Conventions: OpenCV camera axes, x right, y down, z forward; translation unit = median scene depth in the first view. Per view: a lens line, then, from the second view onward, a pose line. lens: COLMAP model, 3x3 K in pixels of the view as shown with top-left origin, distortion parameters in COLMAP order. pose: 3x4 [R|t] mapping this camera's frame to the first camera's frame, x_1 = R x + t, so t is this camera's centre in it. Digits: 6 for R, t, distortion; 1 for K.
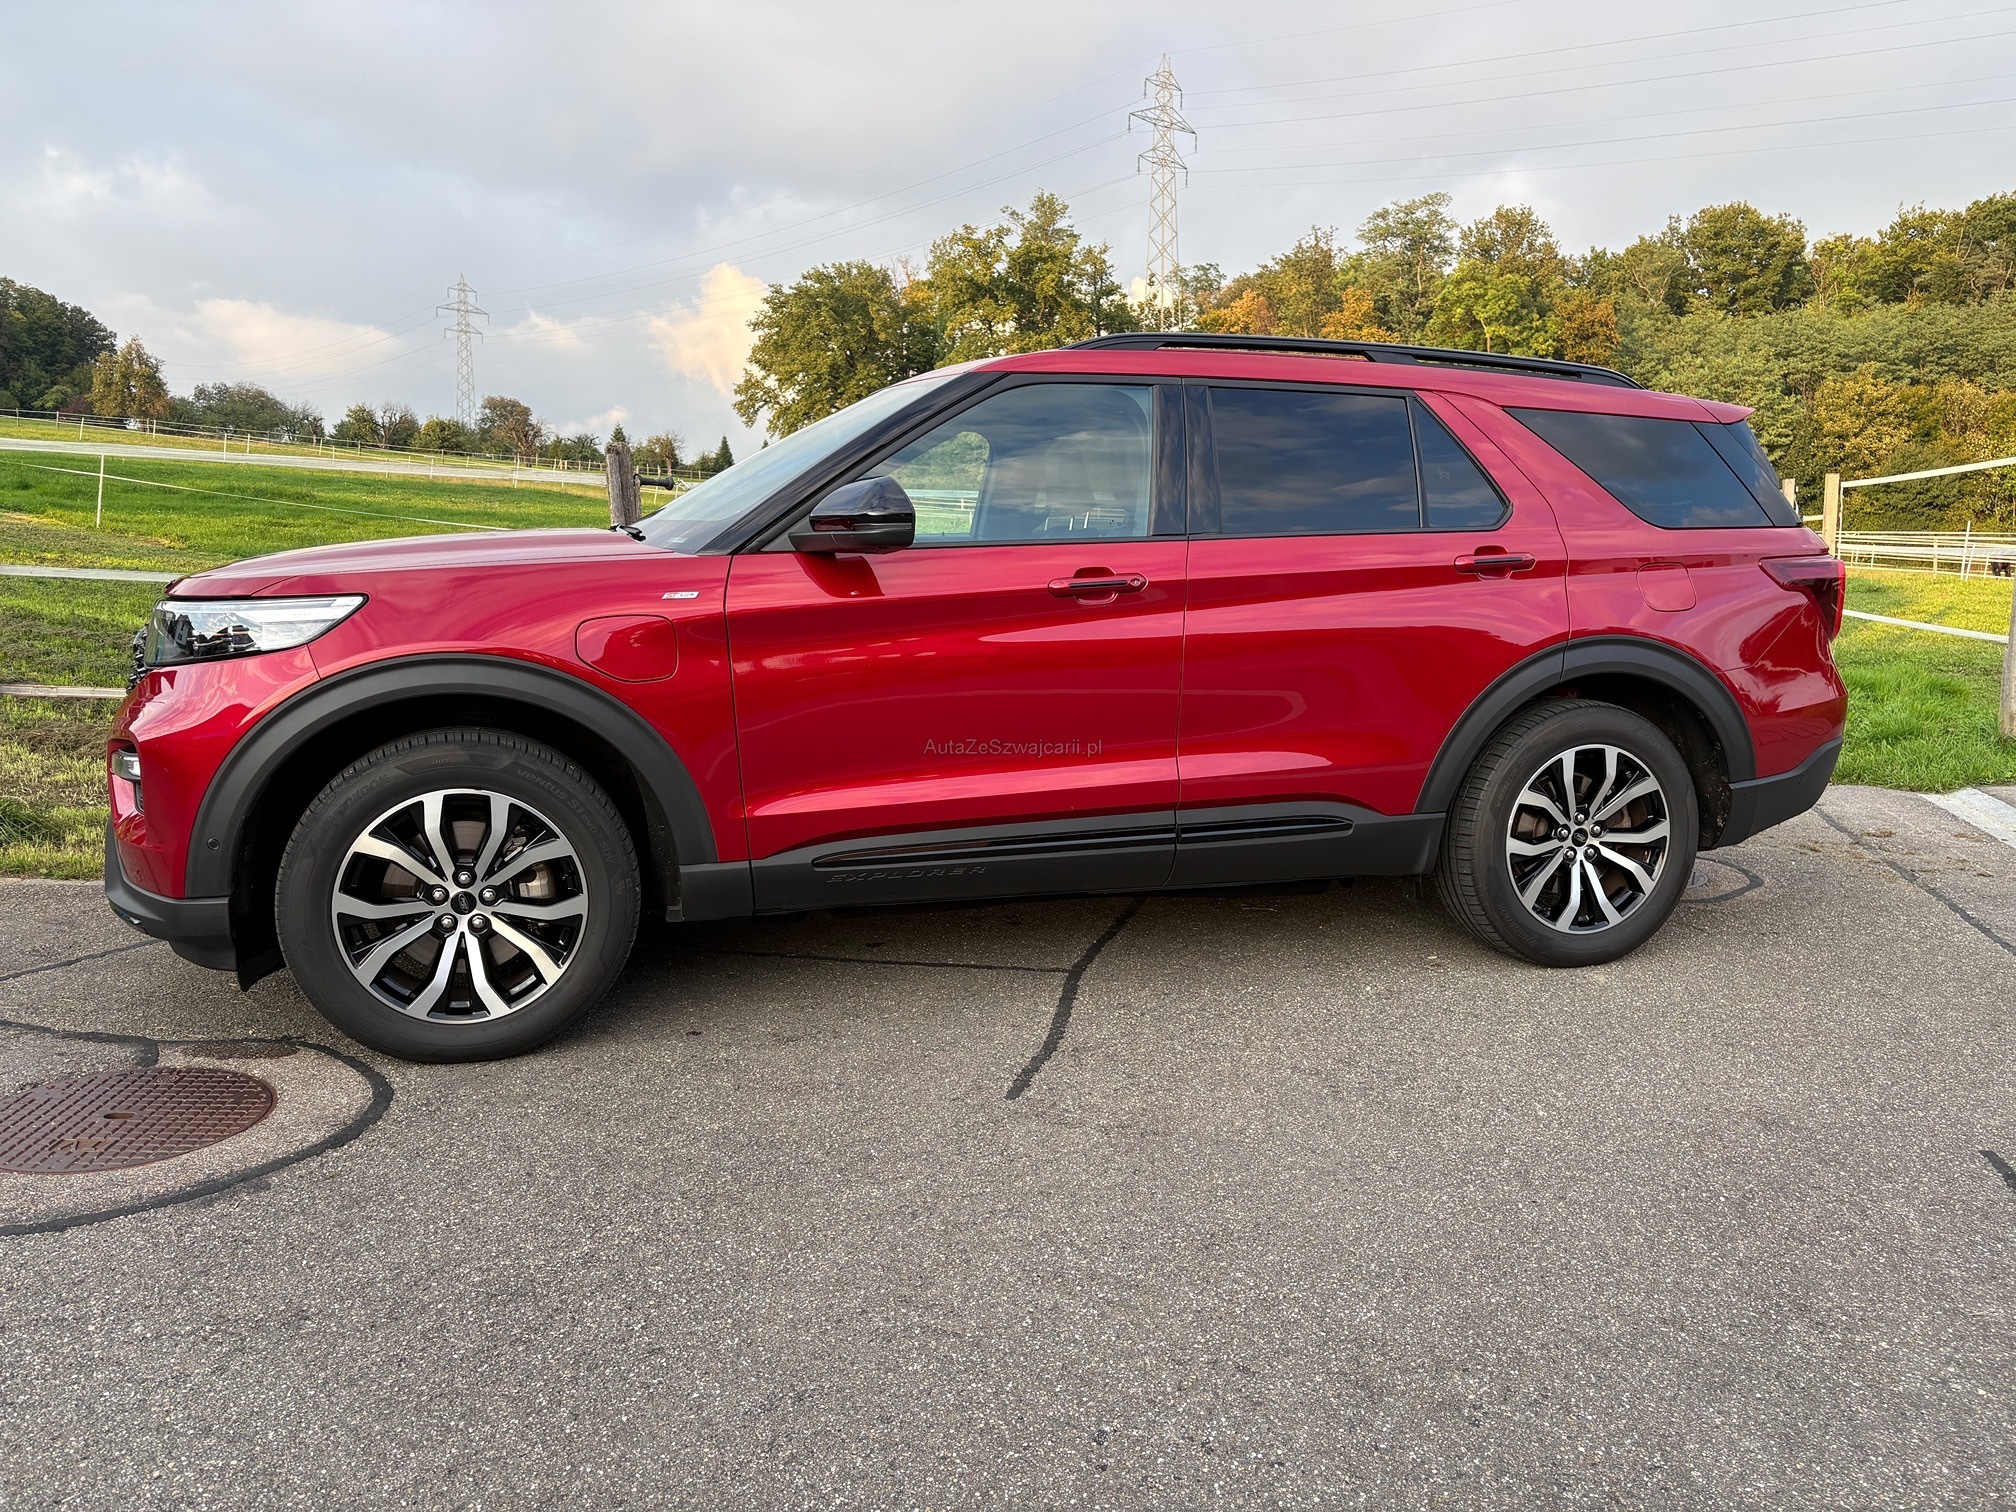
lens RADIAL K [[1537.2, 0, 1012.2], [0, 1537.2, 741.9], [0, 0, 1]] dist [0.056821, -0.066631]
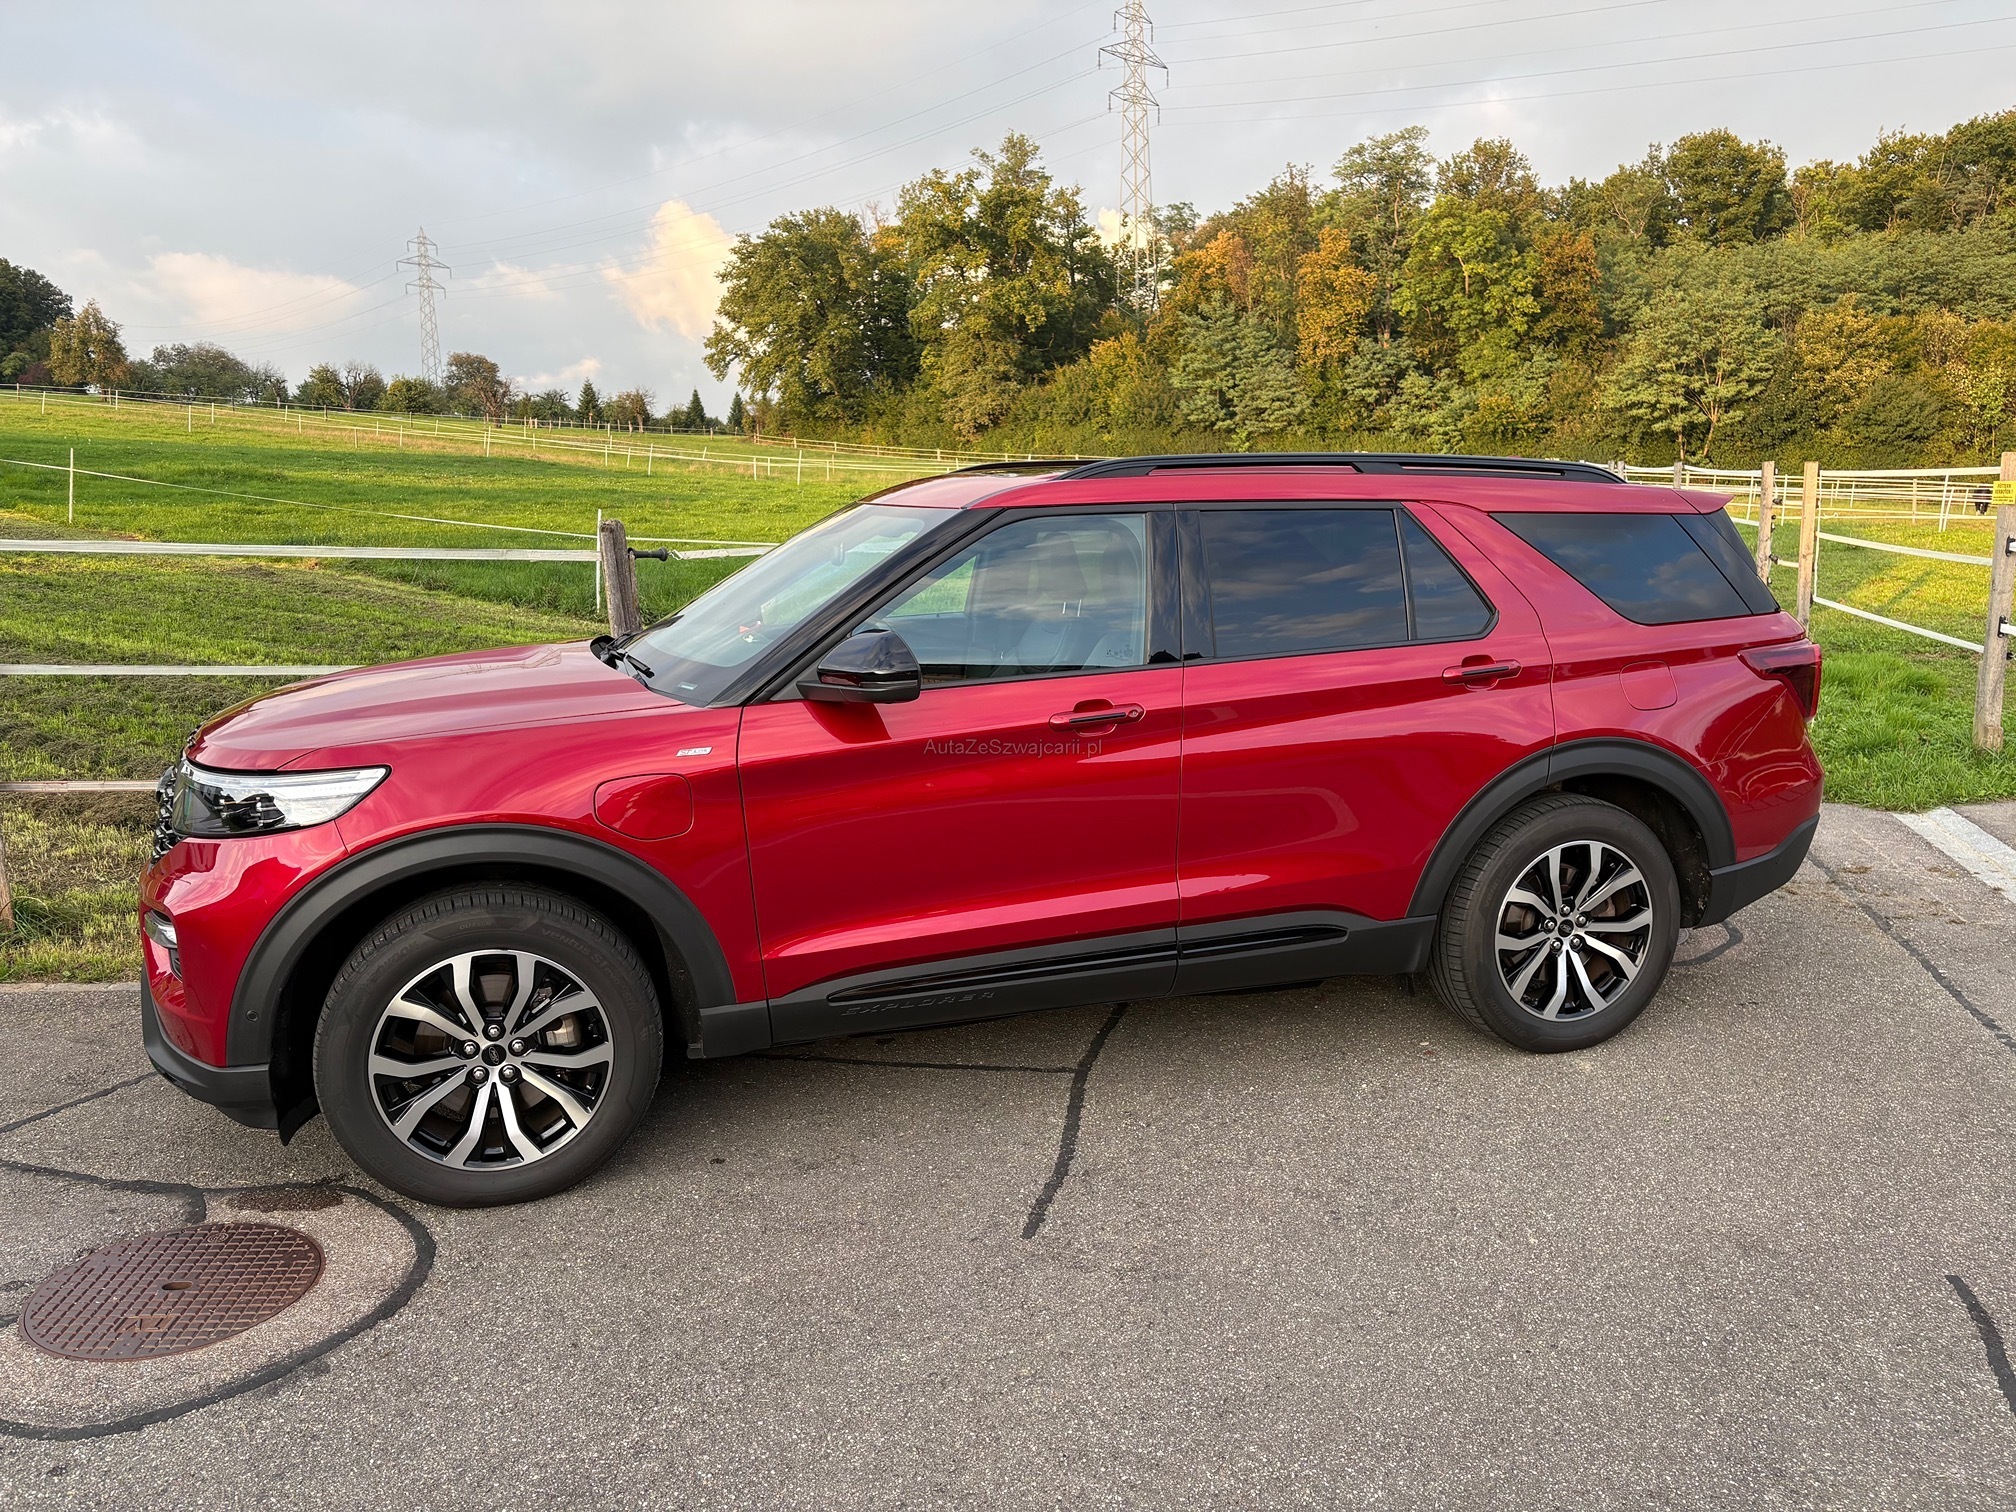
lens RADIAL K [[1537.2, 0, 1009.0], [0, 1537.2, 768.4], [0, 0, 1]] dist [0.056821, -0.066631]
pose [[0.999695, -0.023273, 0.008286, -0.013711], [0.022842, 0.998549, 0.048773, -0.130004], [-0.009409, -0.048568, 0.998776, -0.029347]]
